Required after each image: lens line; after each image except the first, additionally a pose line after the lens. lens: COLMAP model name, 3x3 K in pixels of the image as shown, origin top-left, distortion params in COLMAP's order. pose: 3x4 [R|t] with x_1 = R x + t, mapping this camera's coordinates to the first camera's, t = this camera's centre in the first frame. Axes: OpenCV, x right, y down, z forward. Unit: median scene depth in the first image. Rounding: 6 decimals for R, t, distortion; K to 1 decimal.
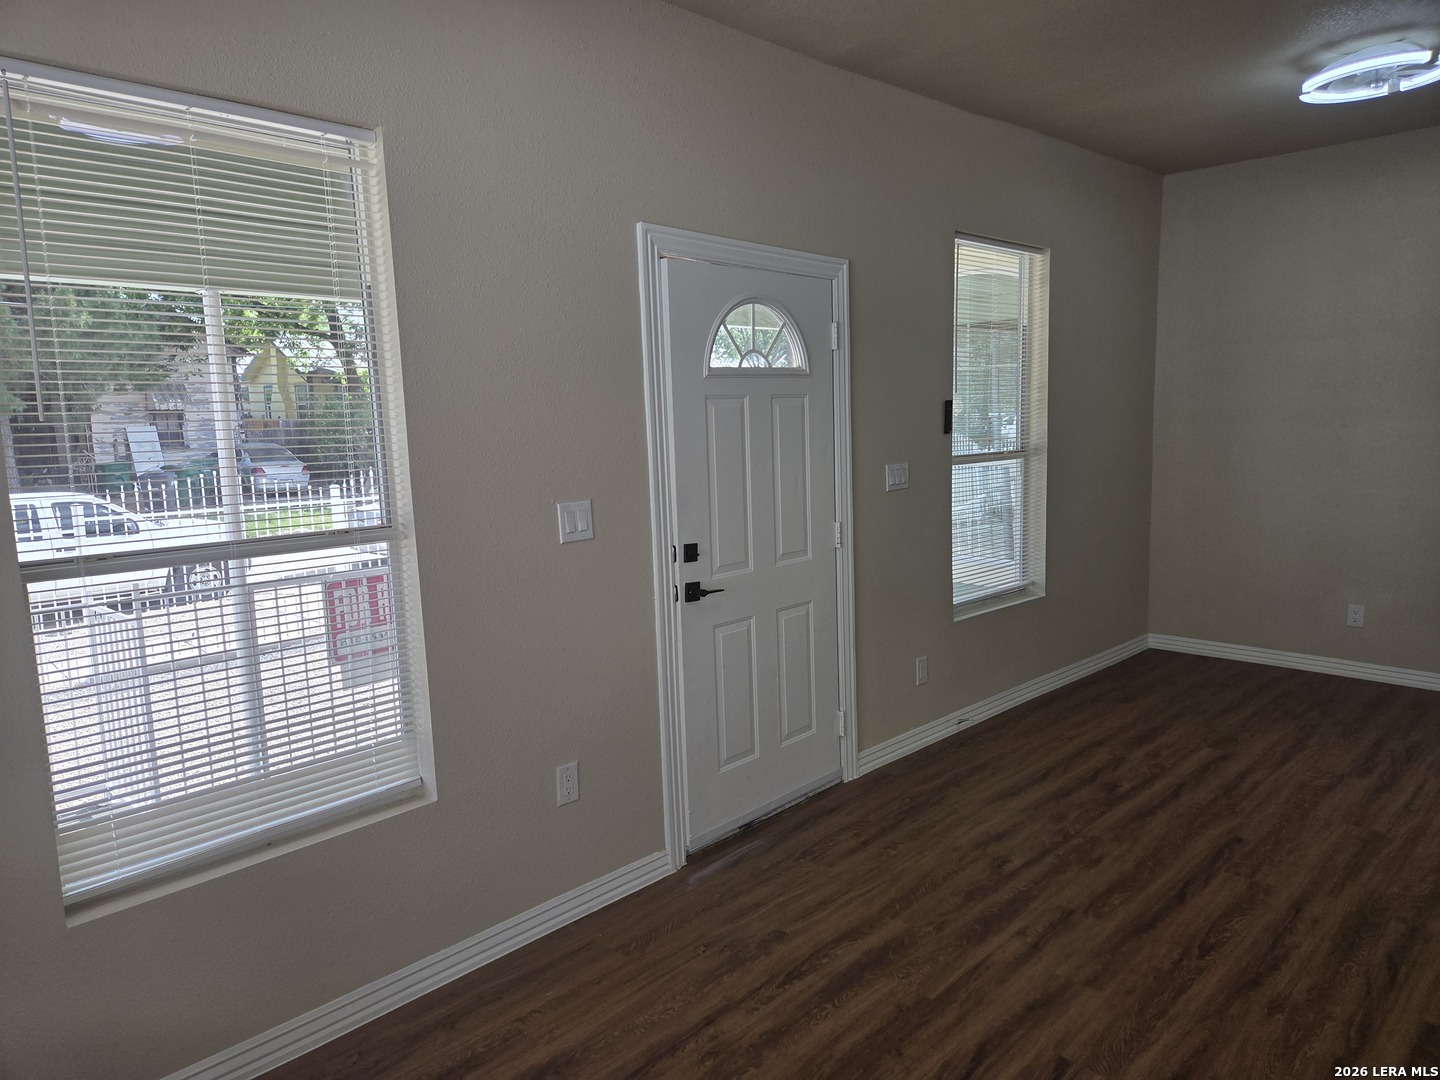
lens RADIAL K [[960.5, 0, 684.7], [0, 960.5, 544.2], [0, 0, 1]] dist [0.052992, -0.034748]
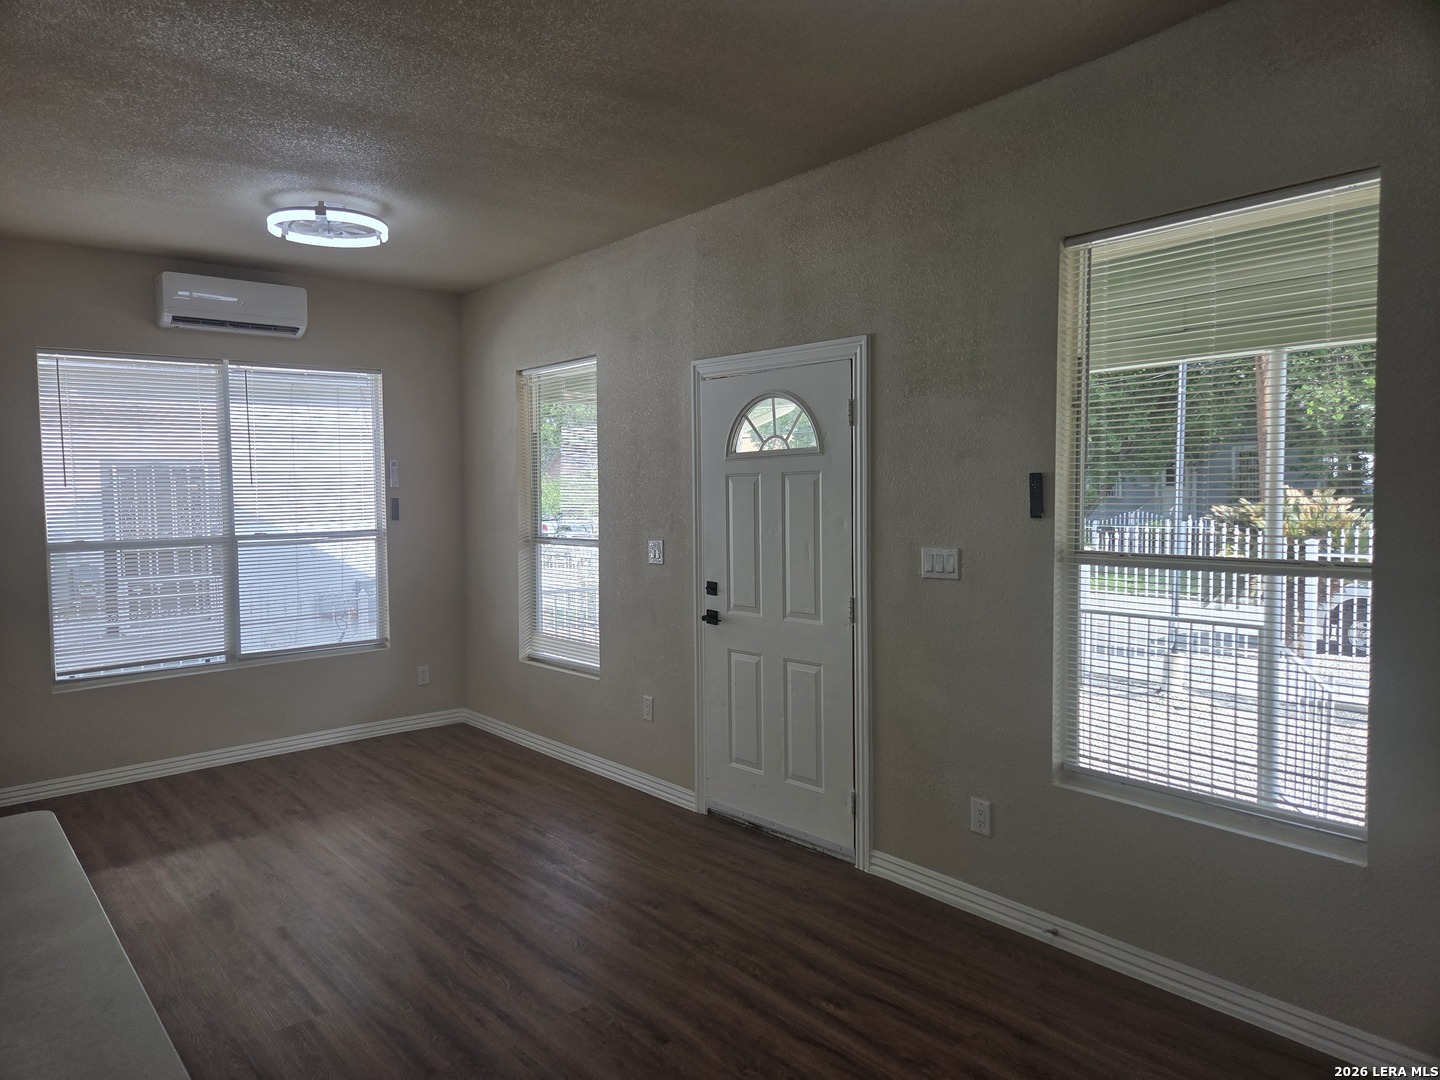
lens RADIAL K [[960.5, 0, 715.5], [0, 960.5, 537.2], [0, 0, 1]] dist [0.052992, -0.034748]
pose [[-0.069729, 0.076944, -0.994594, 1.233880], [-0.112379, 0.990068, 0.084473, -0.162540], [0.991216, 0.117662, -0.060389, 0.974926]]
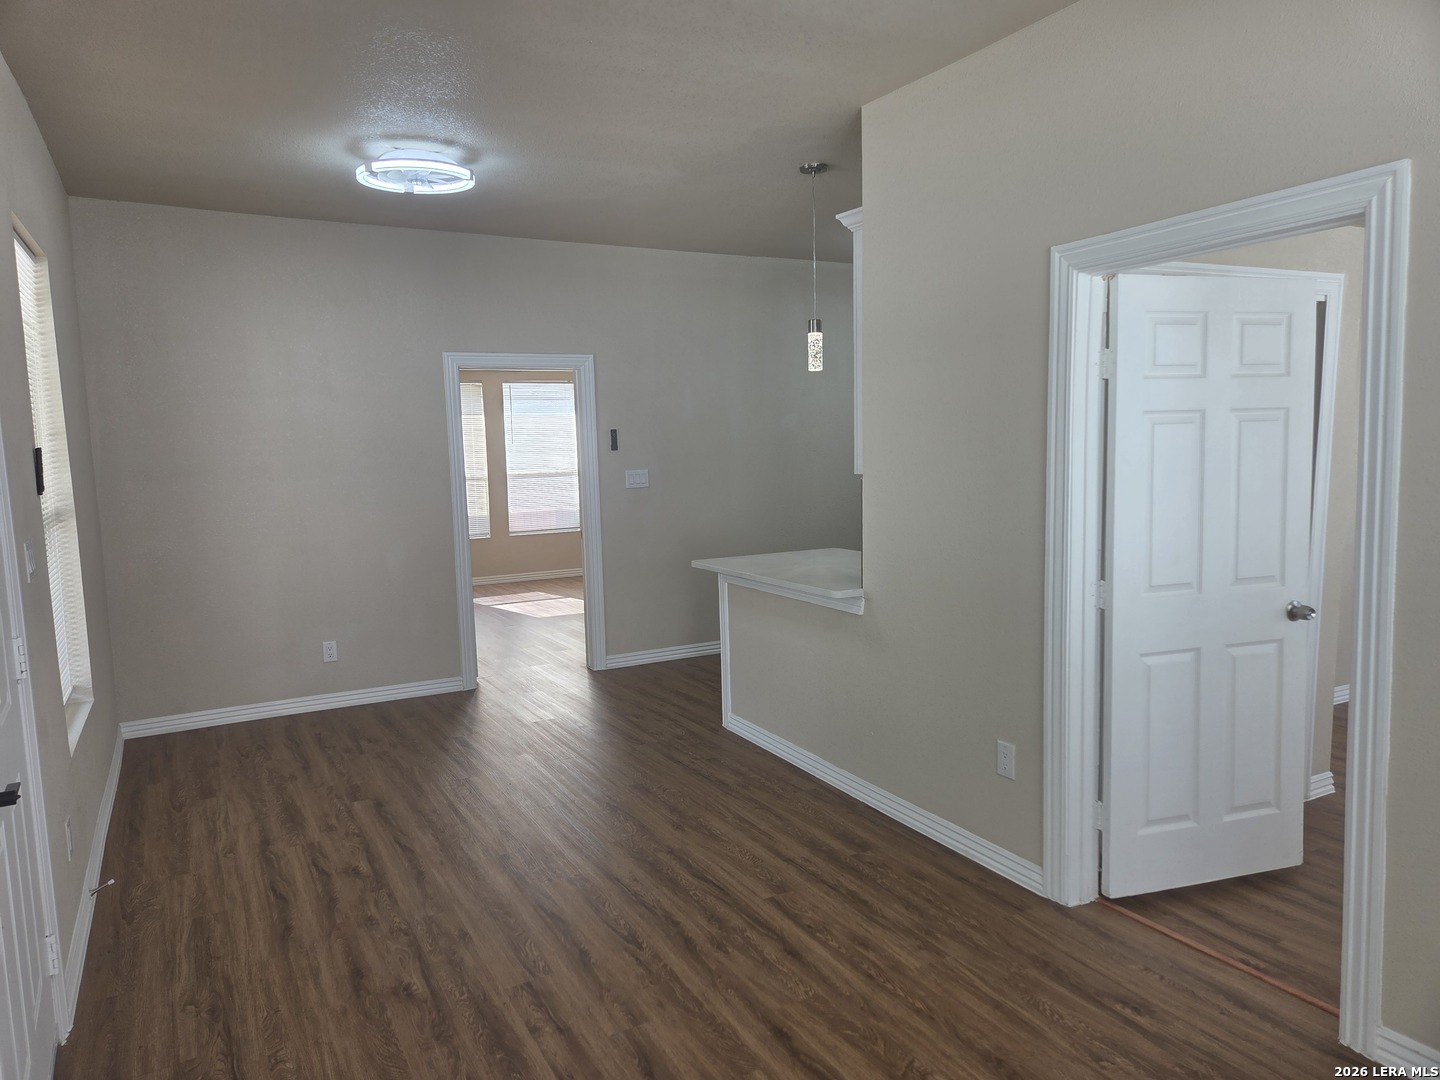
lens RADIAL K [[960.5, 0, 716.8], [0, 960.5, 535.3], [0, 0, 1]] dist [0.052992, -0.034748]
pose [[0.255266, -0.072579, 0.964143, -0.348641], [0.142413, 0.989125, 0.036755, -0.049202], [-0.956325, 0.127924, 0.262826, 0.423025]]
